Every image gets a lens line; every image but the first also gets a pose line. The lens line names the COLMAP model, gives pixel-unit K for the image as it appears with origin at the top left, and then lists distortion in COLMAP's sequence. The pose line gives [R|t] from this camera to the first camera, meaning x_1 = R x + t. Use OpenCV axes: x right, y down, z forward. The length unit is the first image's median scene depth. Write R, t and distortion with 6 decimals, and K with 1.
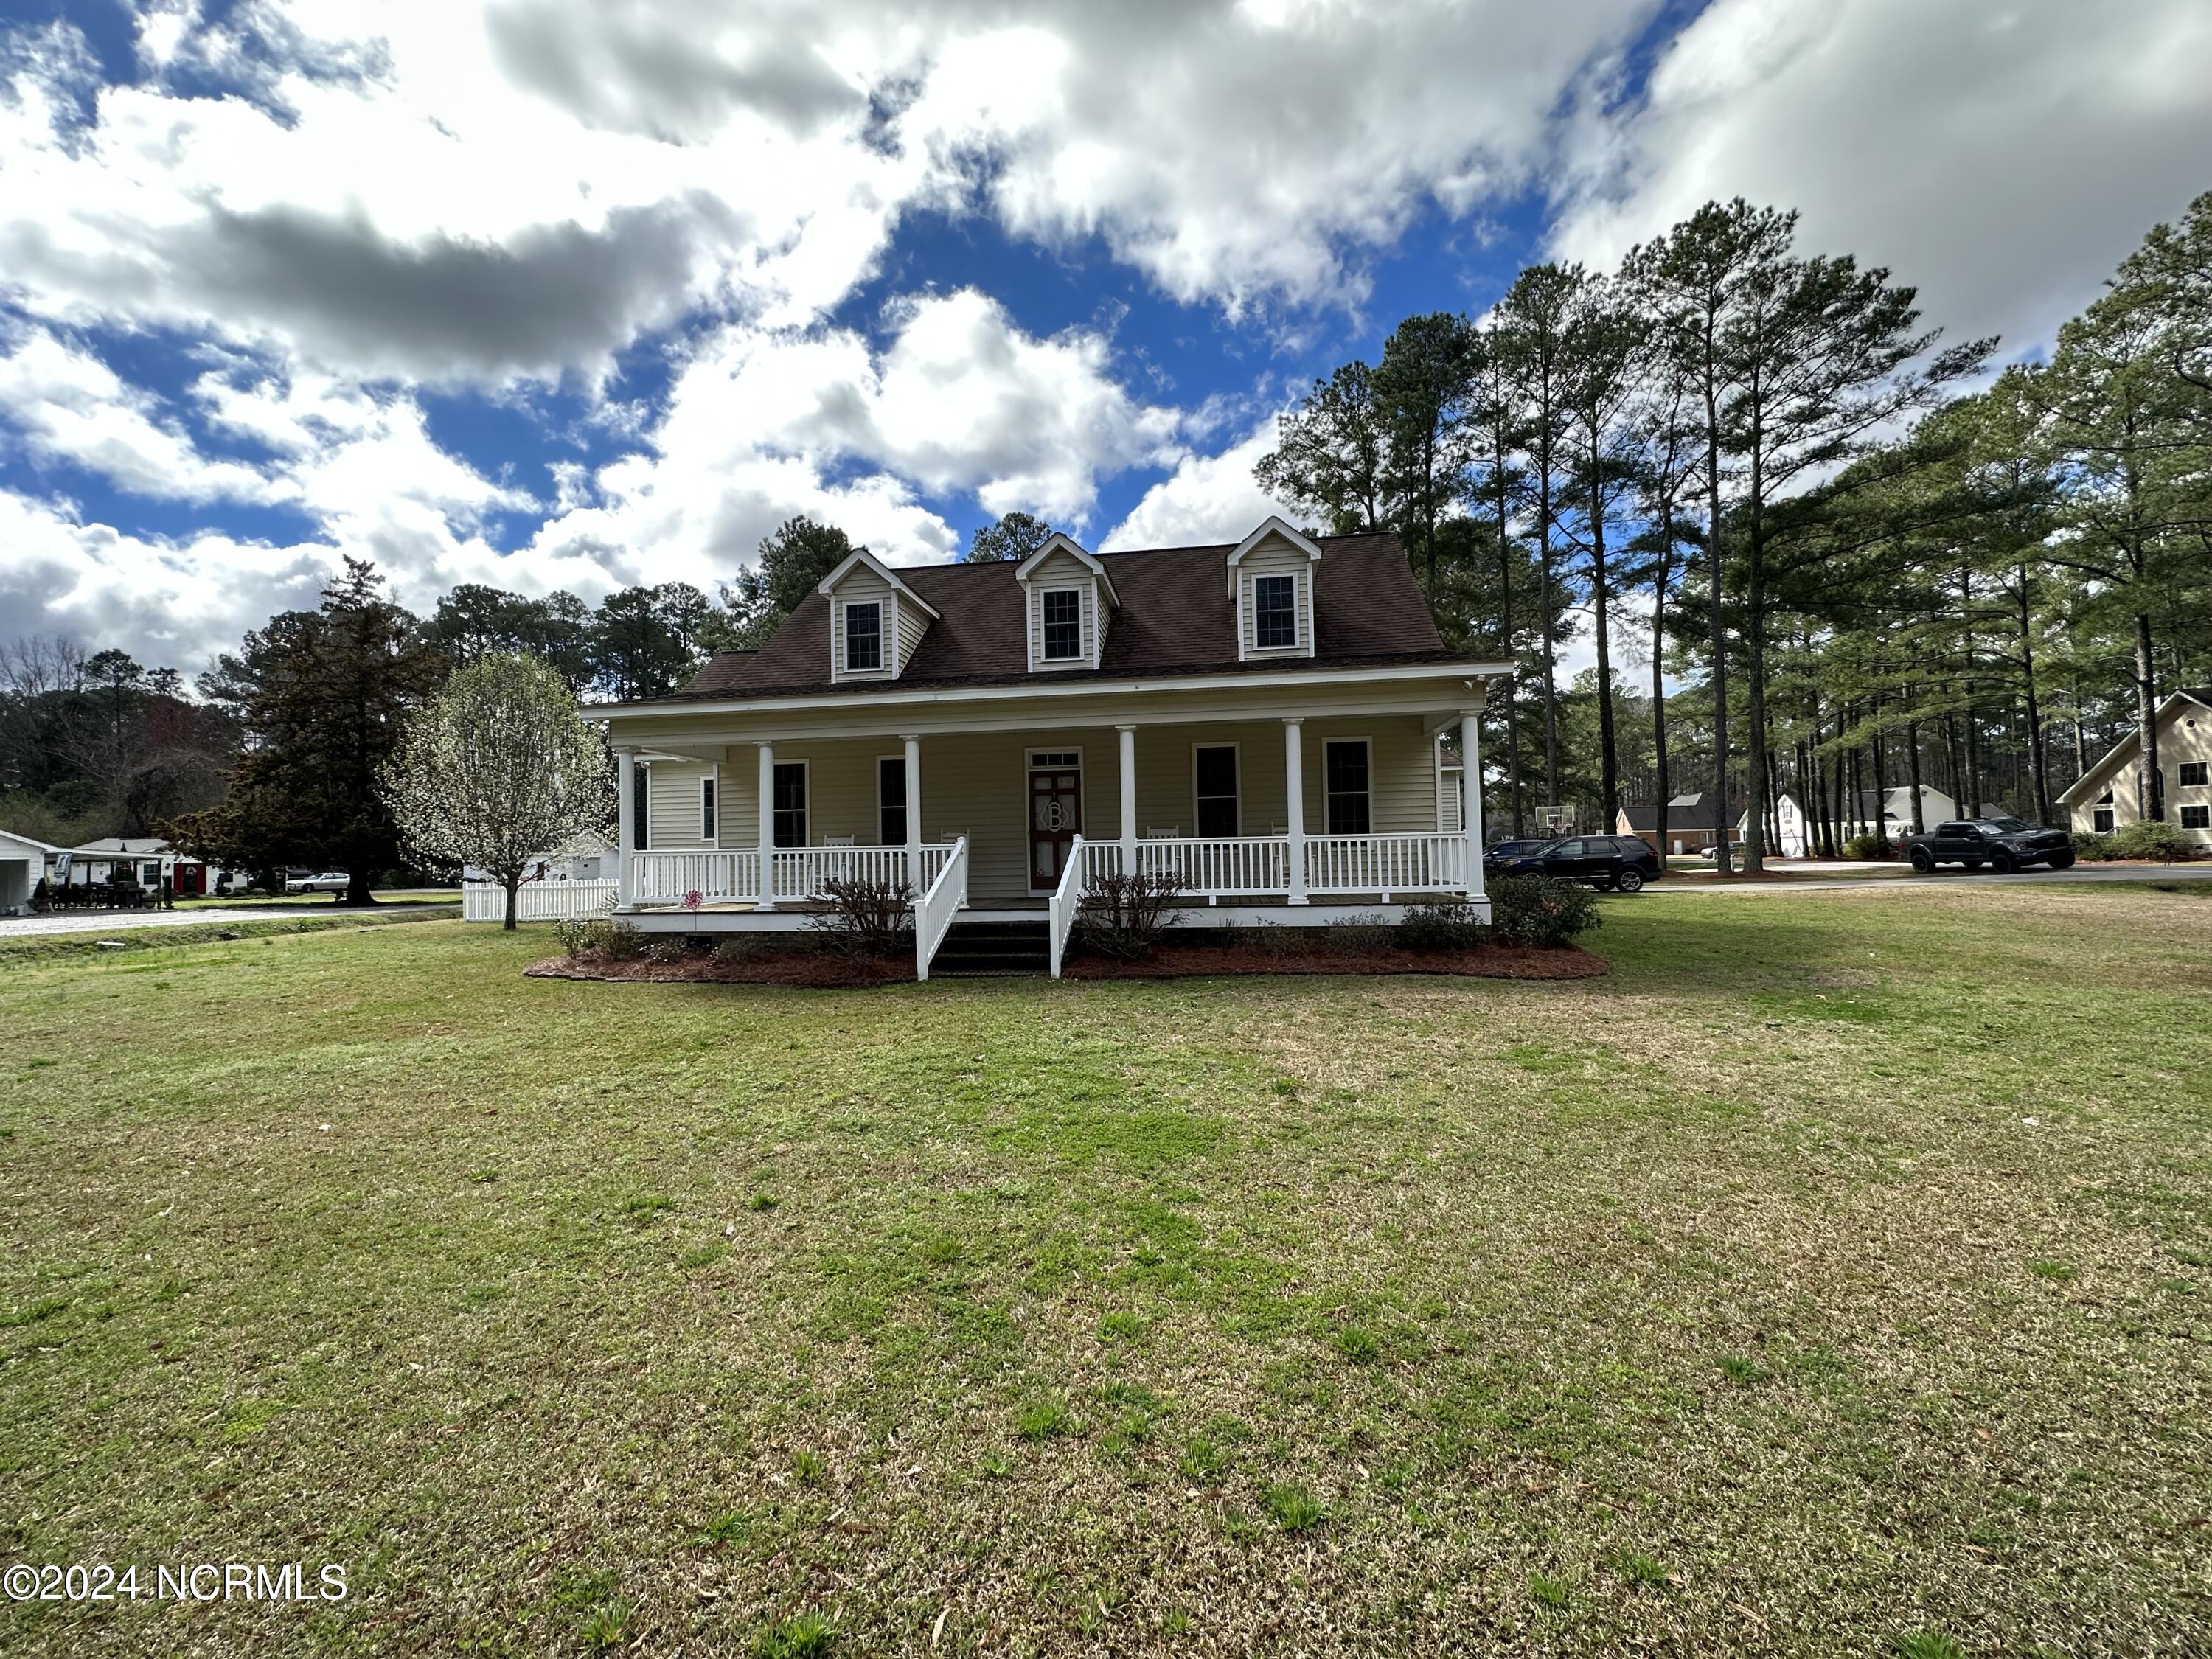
lens RADIAL K [[881.5, 0, 1105.4], [0, 881.5, 828.2], [0, 0, 1]] dist [-0.001843, -0.000072]
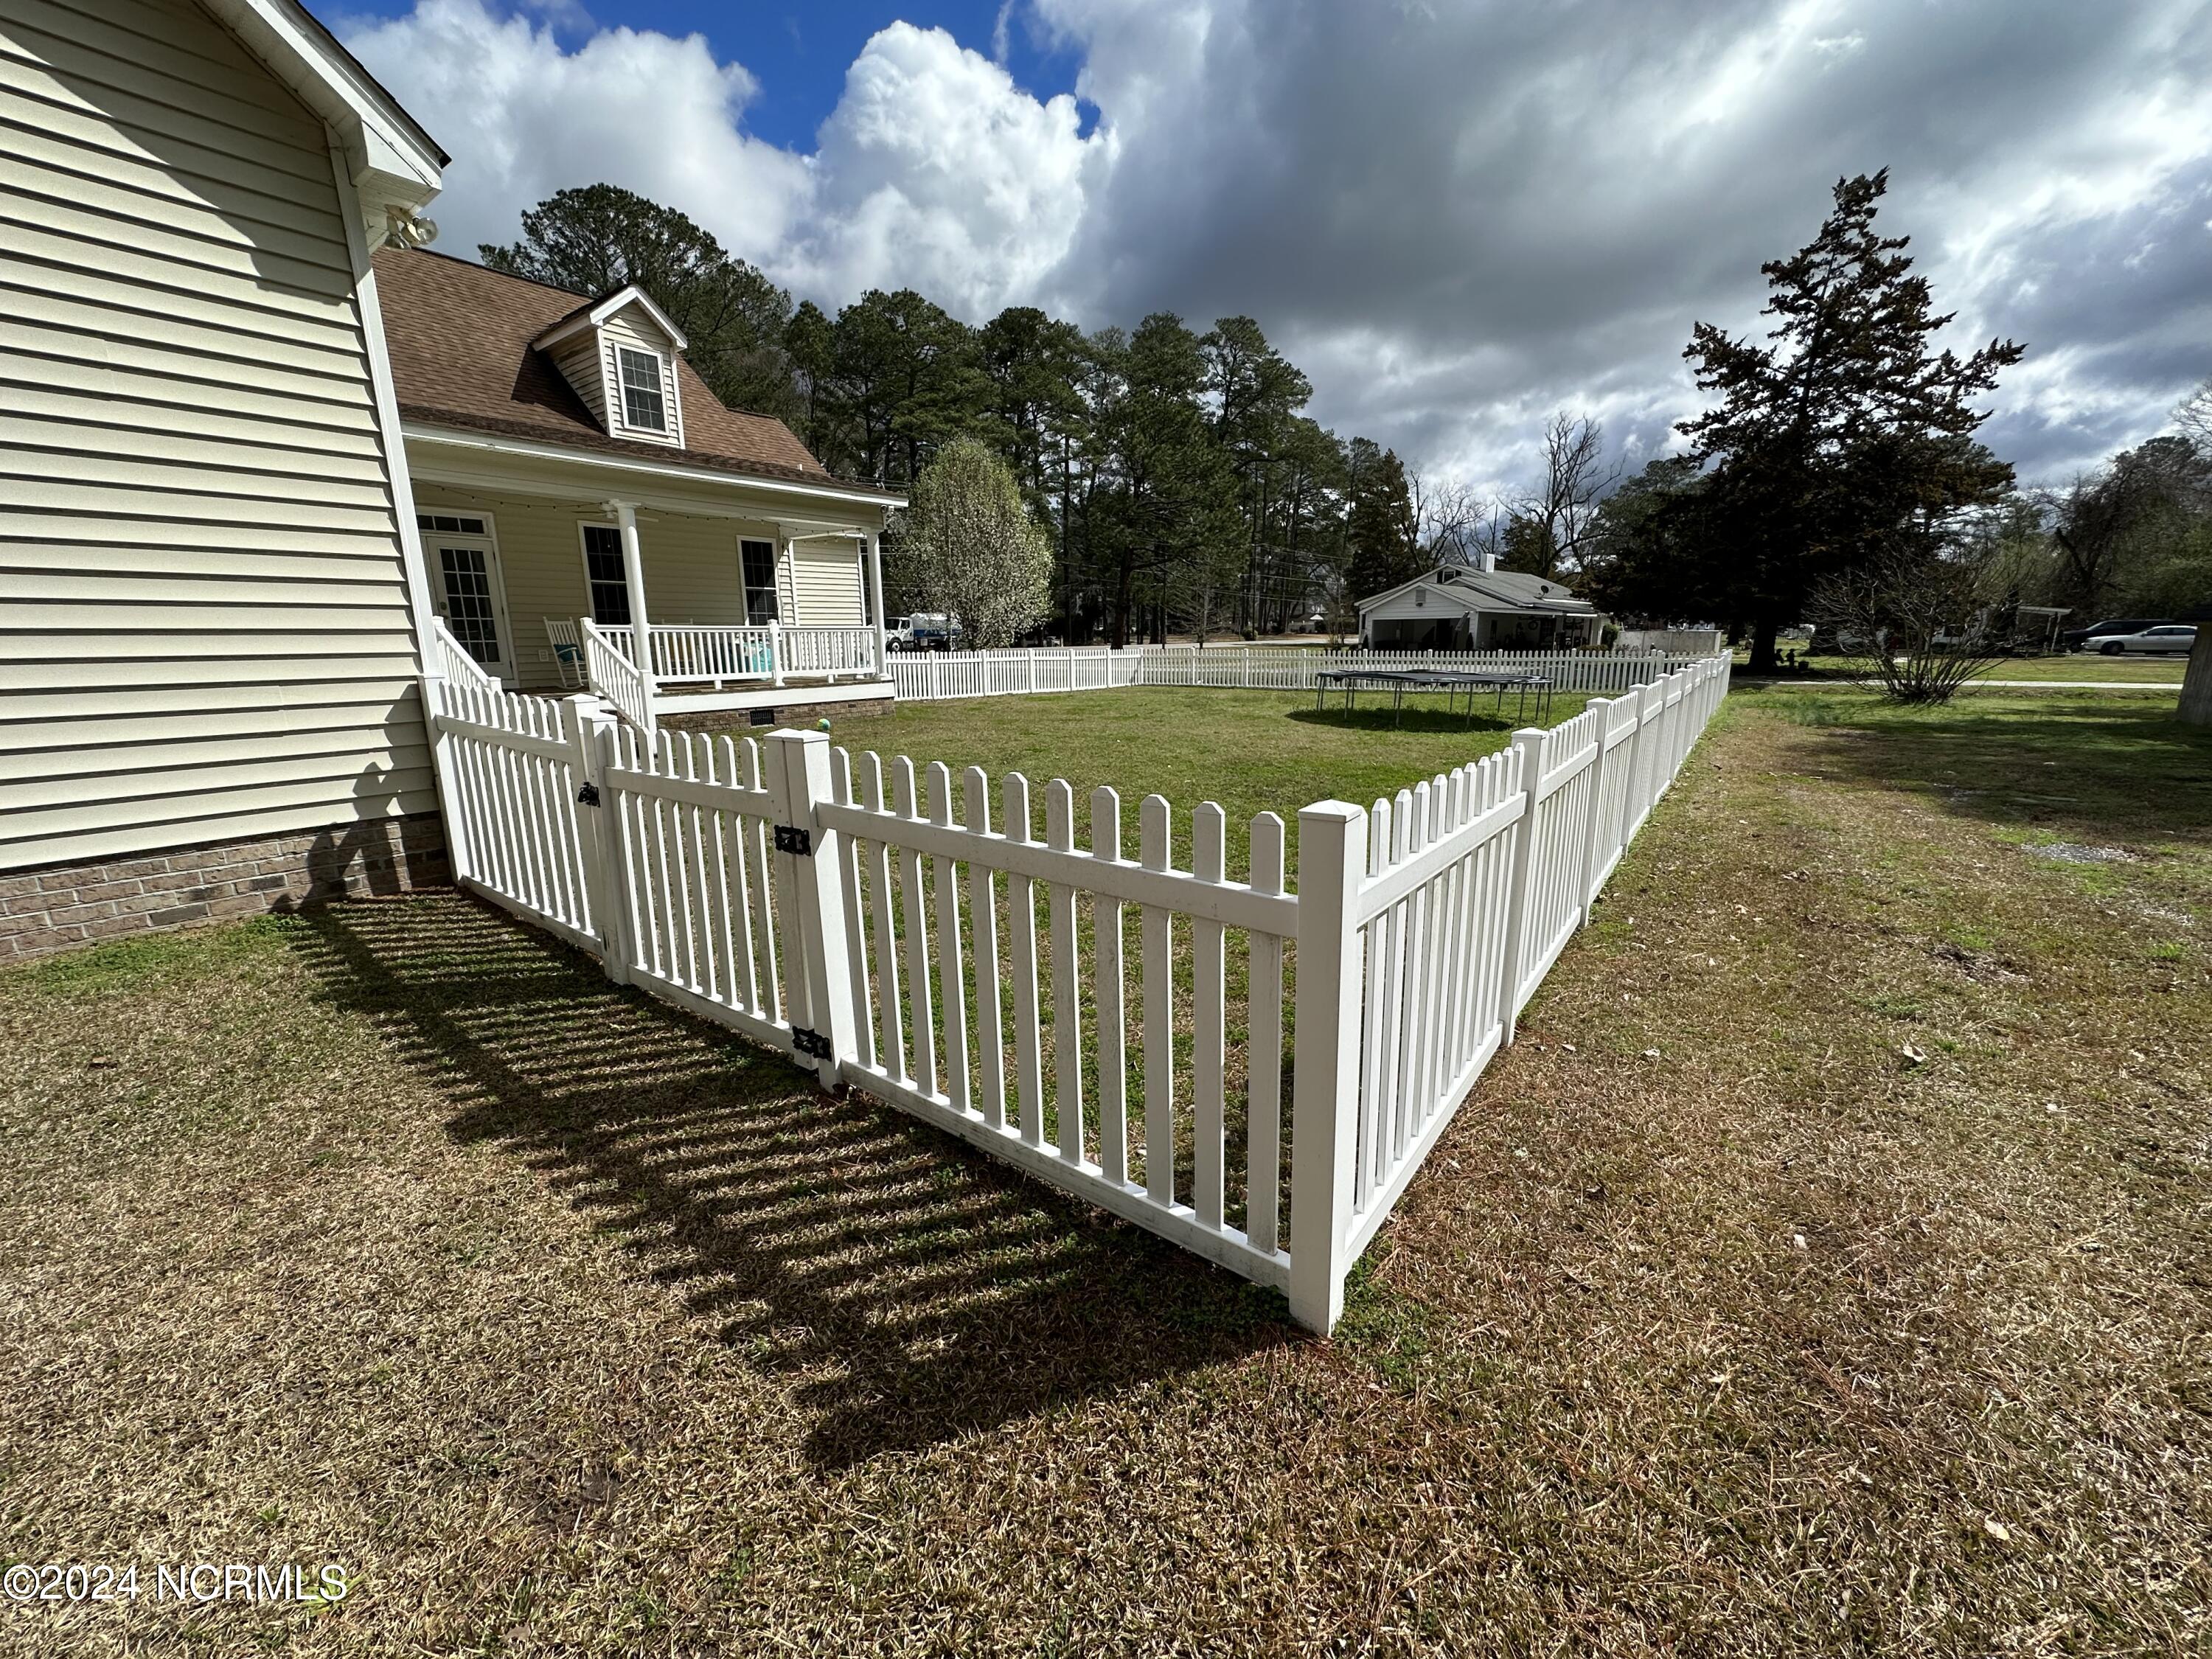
lens RADIAL K [[881.5, 0, 1106.6], [0, 881.5, 825.6], [0, 0, 1]] dist [-0.001843, -0.000072]
pose [[0.422285, -0.168707, 0.890625, -0.678296], [-0.032776, 0.979044, 0.200996, 0.017703], [-0.905870, -0.114068, 0.407906, 0.097020]]
